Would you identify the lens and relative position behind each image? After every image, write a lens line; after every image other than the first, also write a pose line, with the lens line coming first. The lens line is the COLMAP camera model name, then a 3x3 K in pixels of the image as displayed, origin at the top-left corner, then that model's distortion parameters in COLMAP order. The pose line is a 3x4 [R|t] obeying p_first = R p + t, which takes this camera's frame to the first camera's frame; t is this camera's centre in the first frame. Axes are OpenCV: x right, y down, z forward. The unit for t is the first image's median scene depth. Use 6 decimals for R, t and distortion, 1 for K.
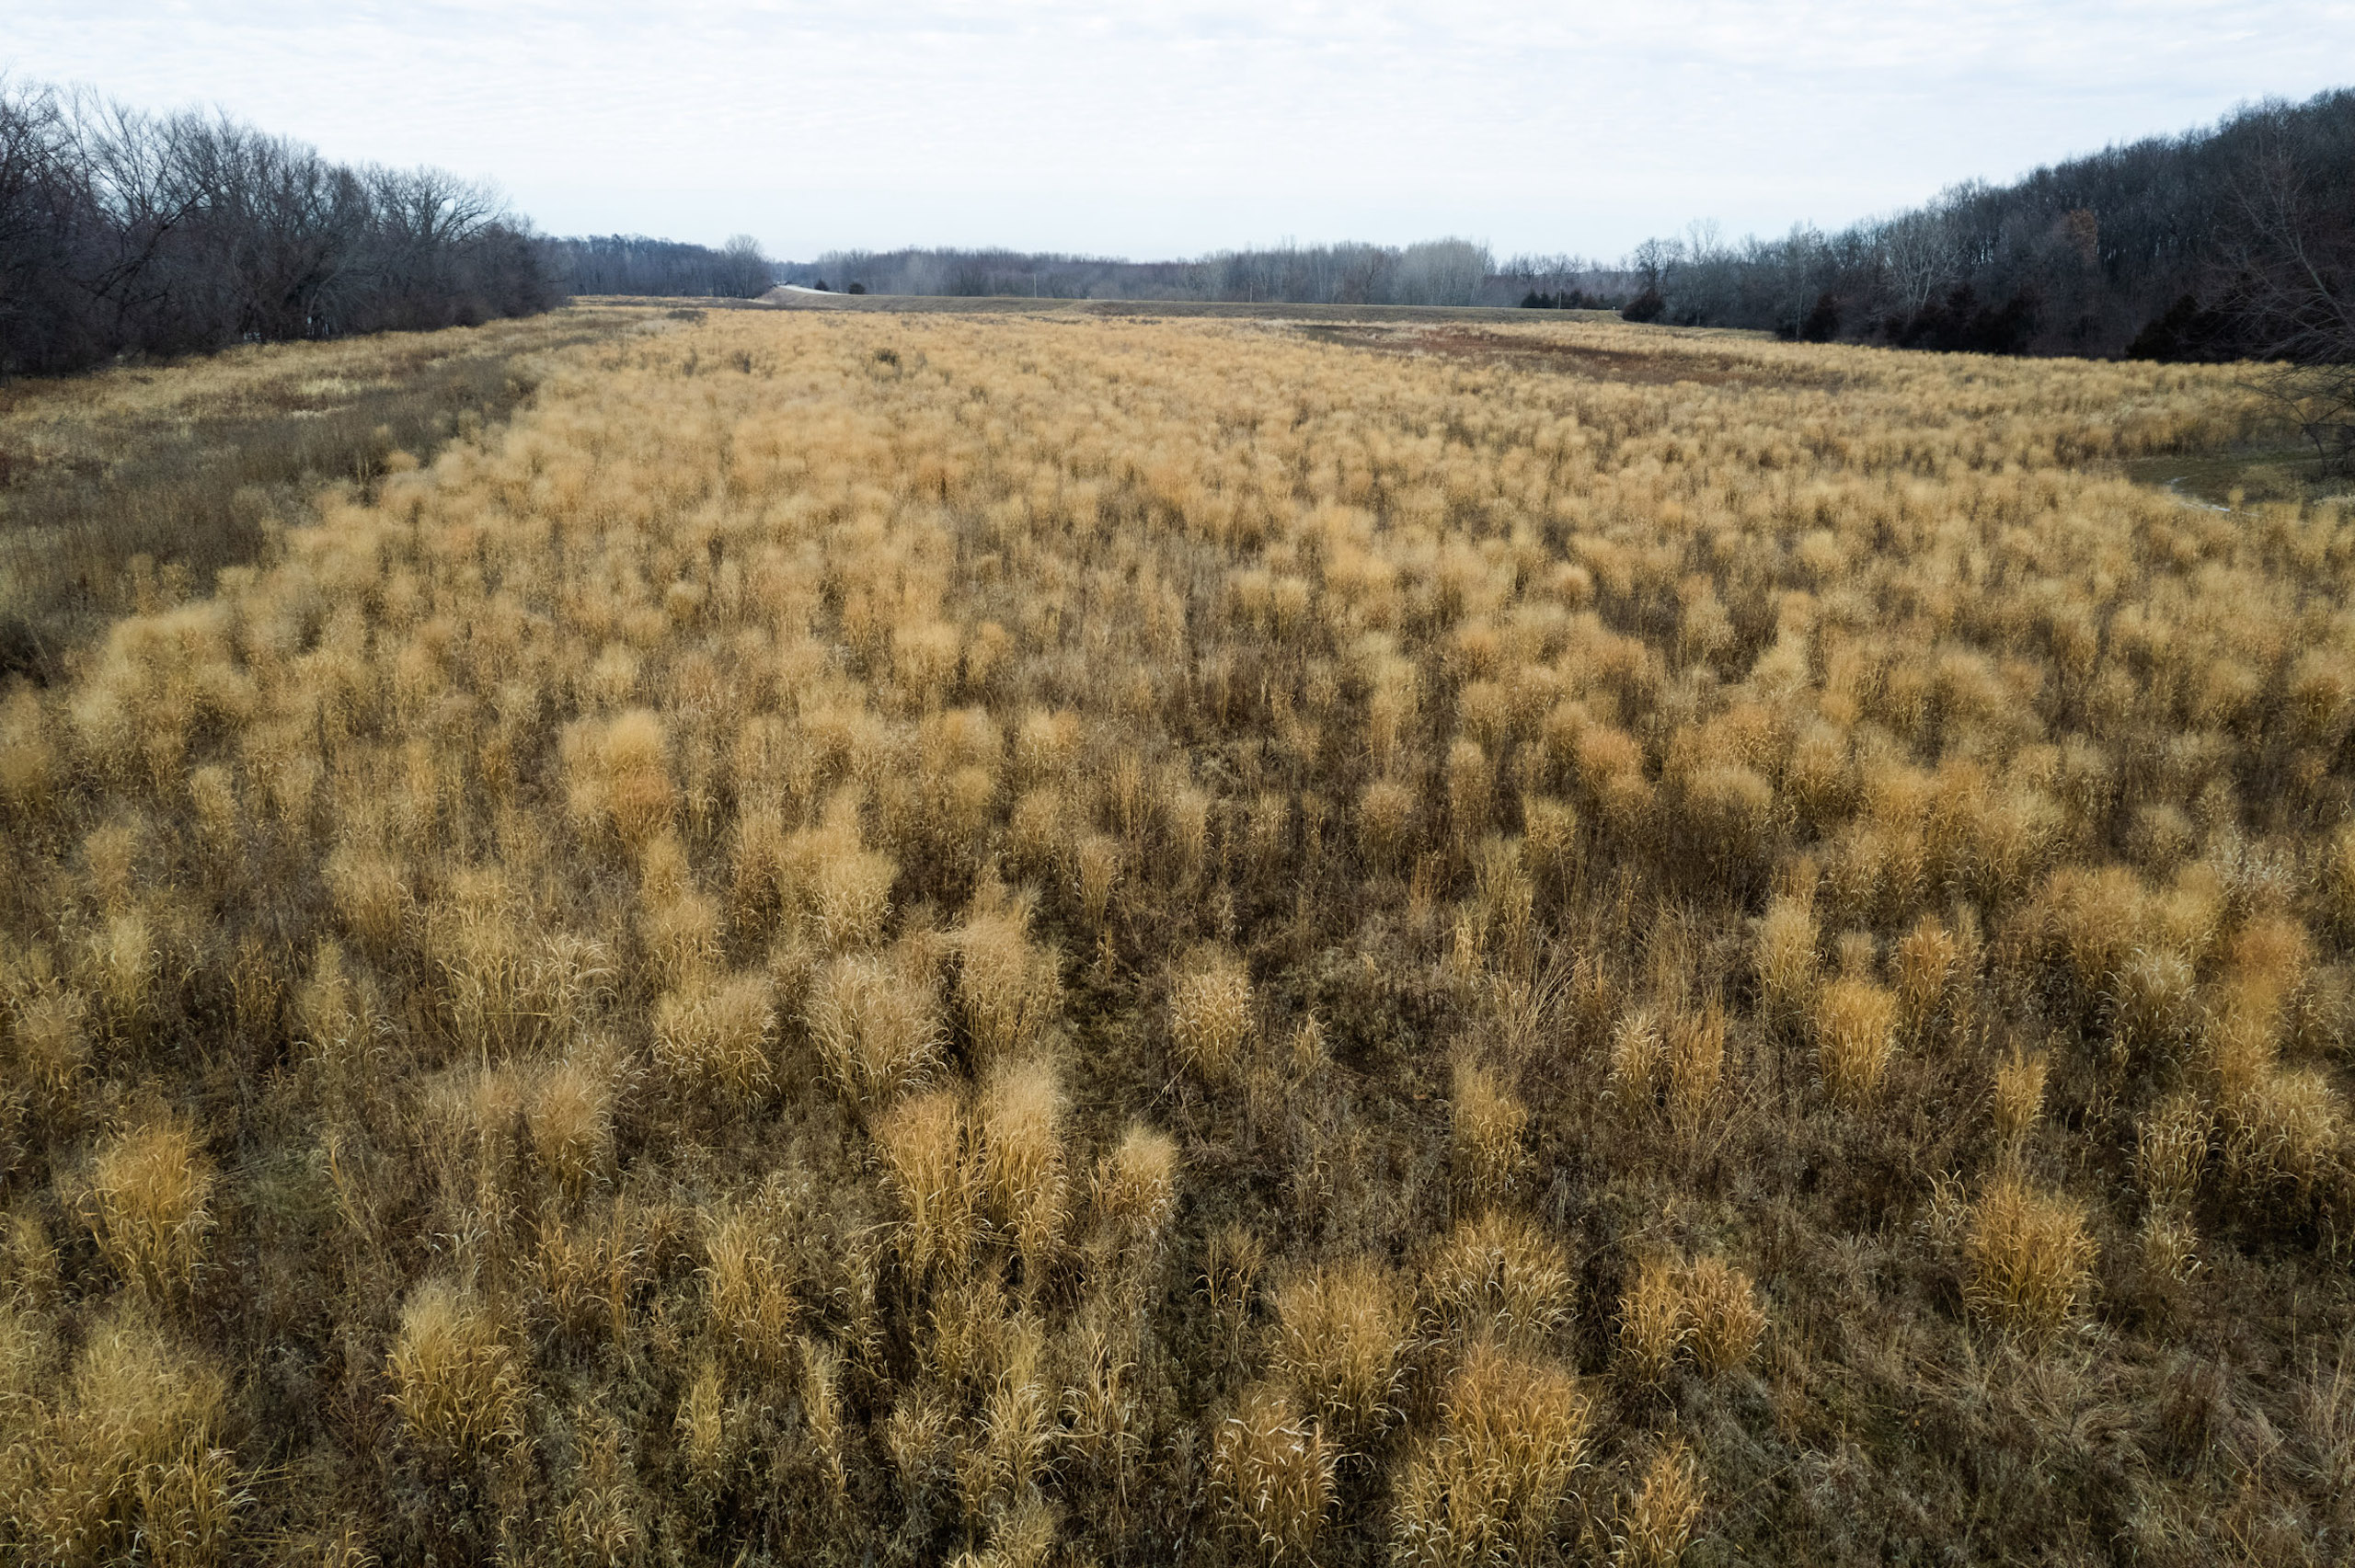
lens RADIAL K [[1463.9, 0, 1177.5], [0, 1463.9, 784.0], [0, 0, 1]] dist [-0.068064, 0.058738]
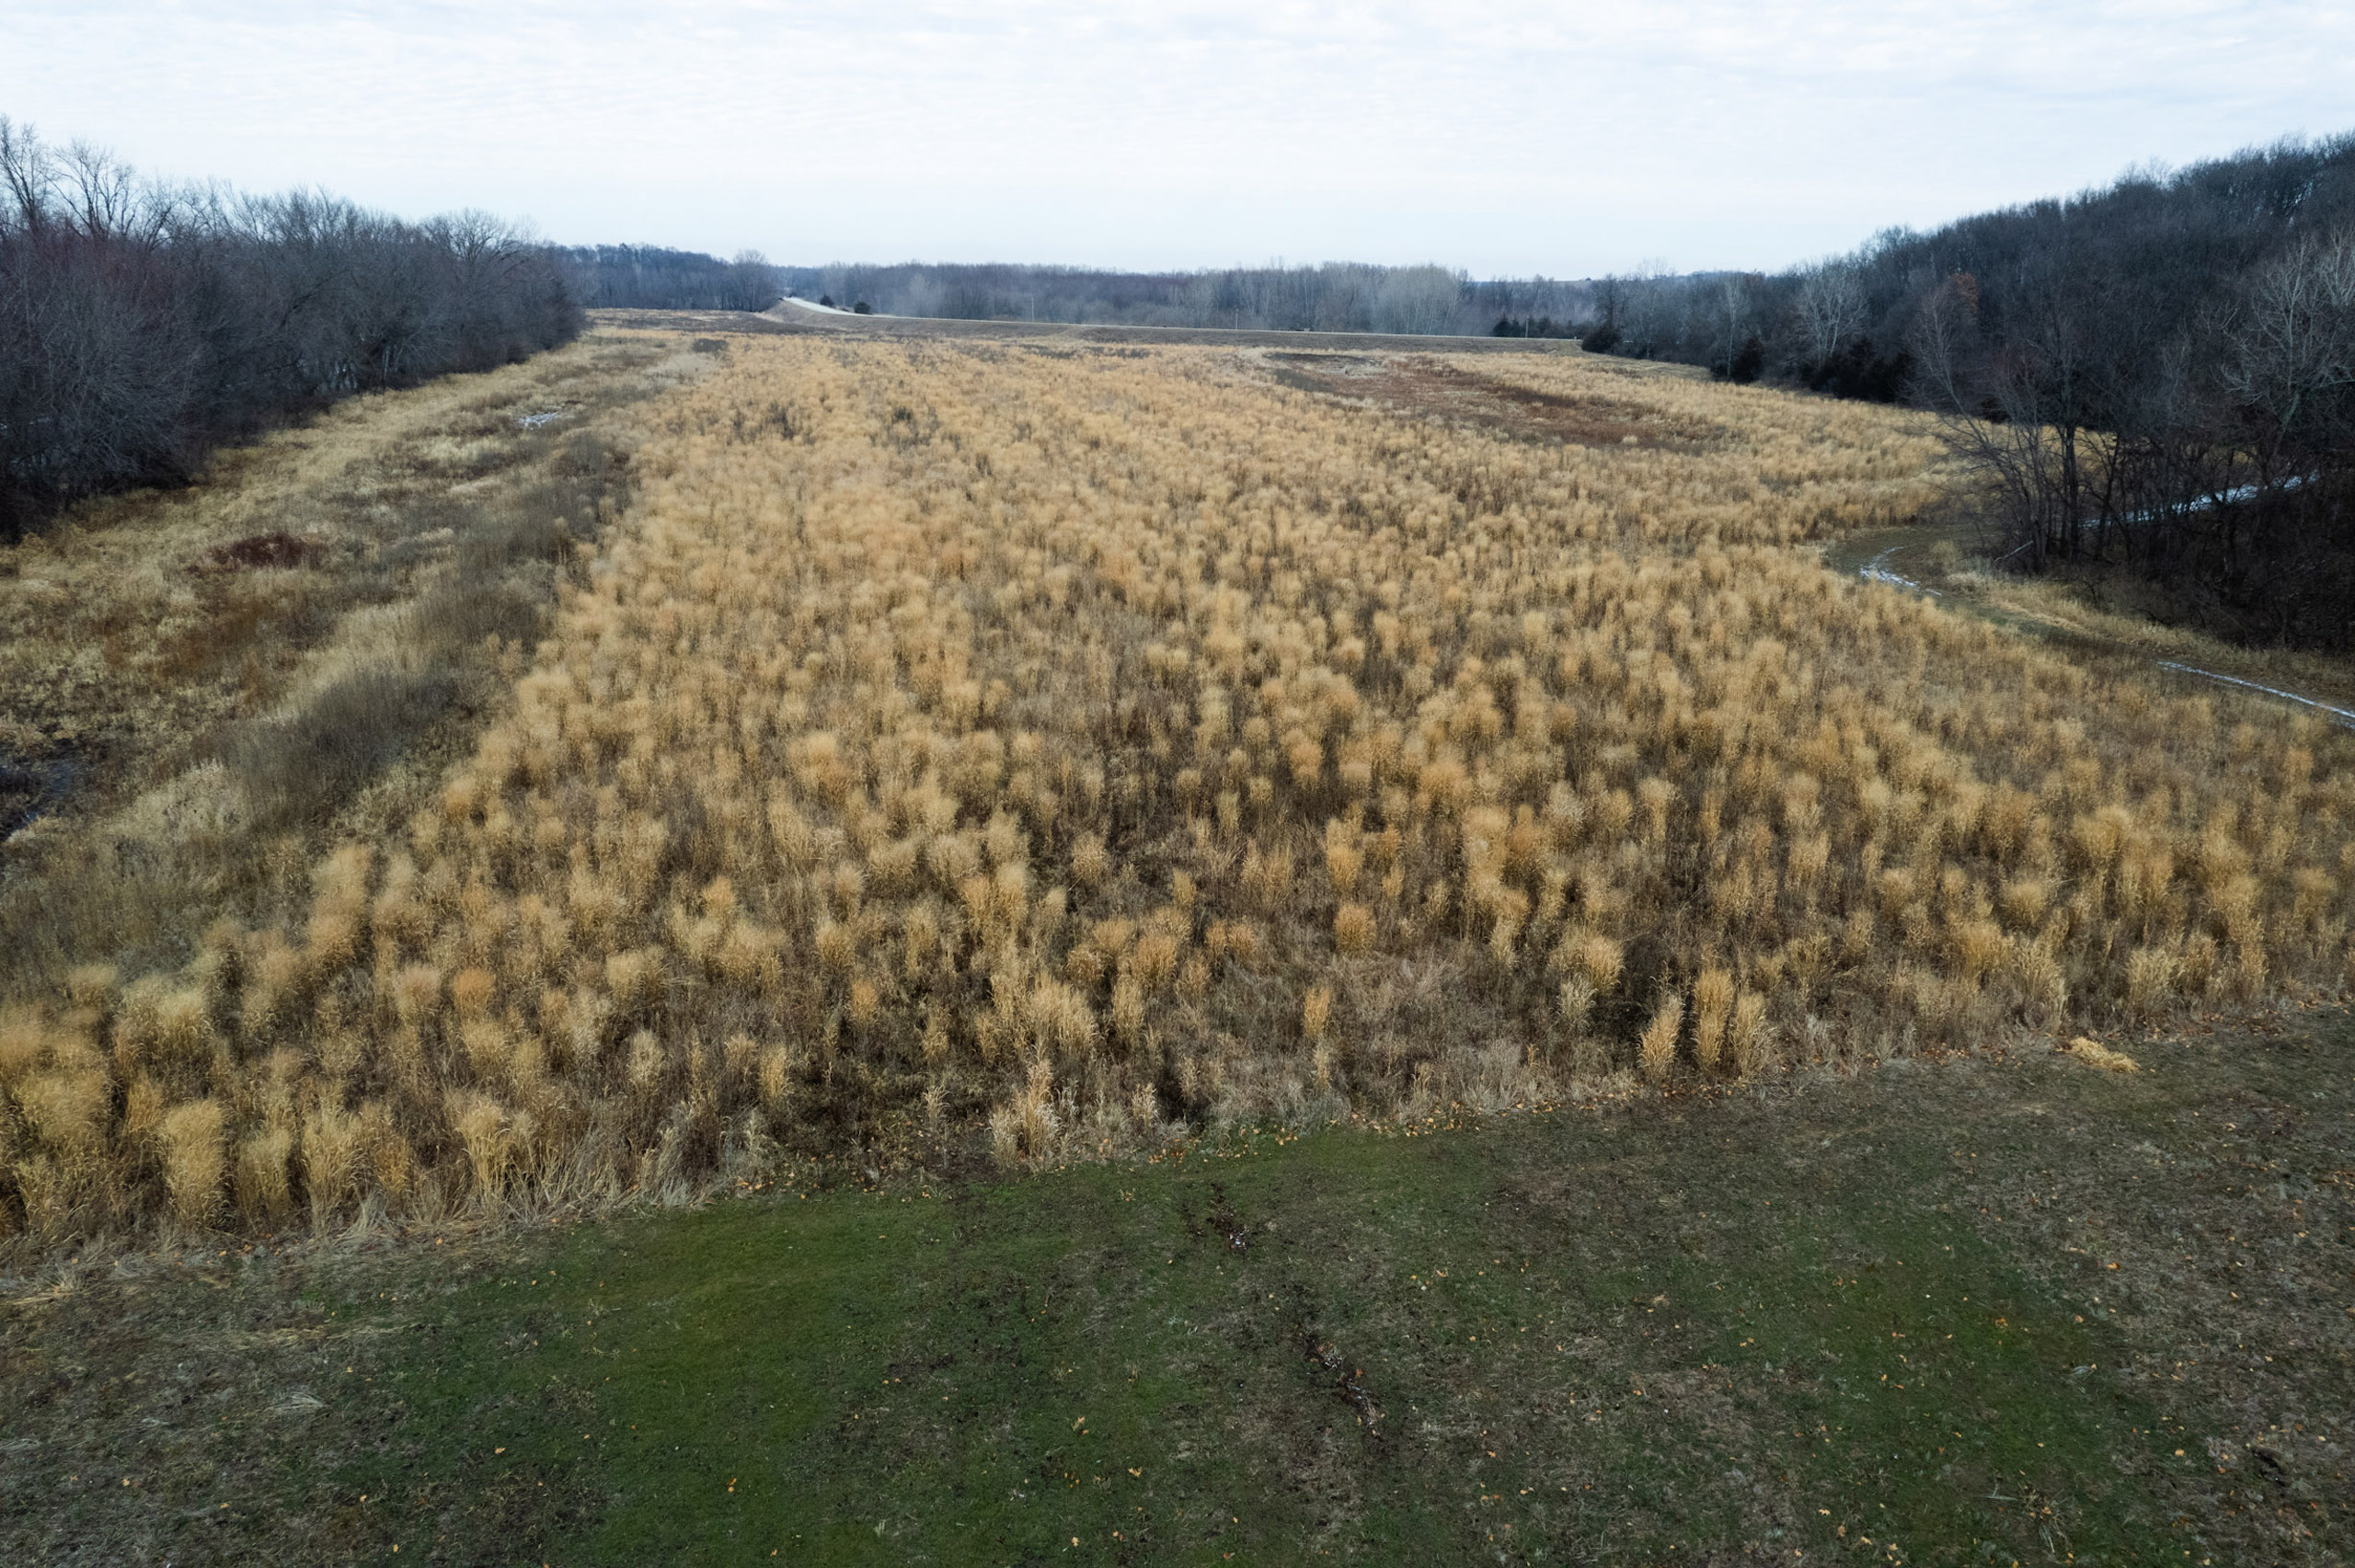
lens RADIAL K [[1463.9, 0, 1177.5], [0, 1463.9, 784.0], [0, 0, 1]] dist [-0.068064, 0.058738]
pose [[0.999990, 0.003963, 0.002009, 0.065354], [-0.003963, 0.999992, -0.000458, 0.011241], [-0.002011, 0.000451, 0.999998, -0.574846]]
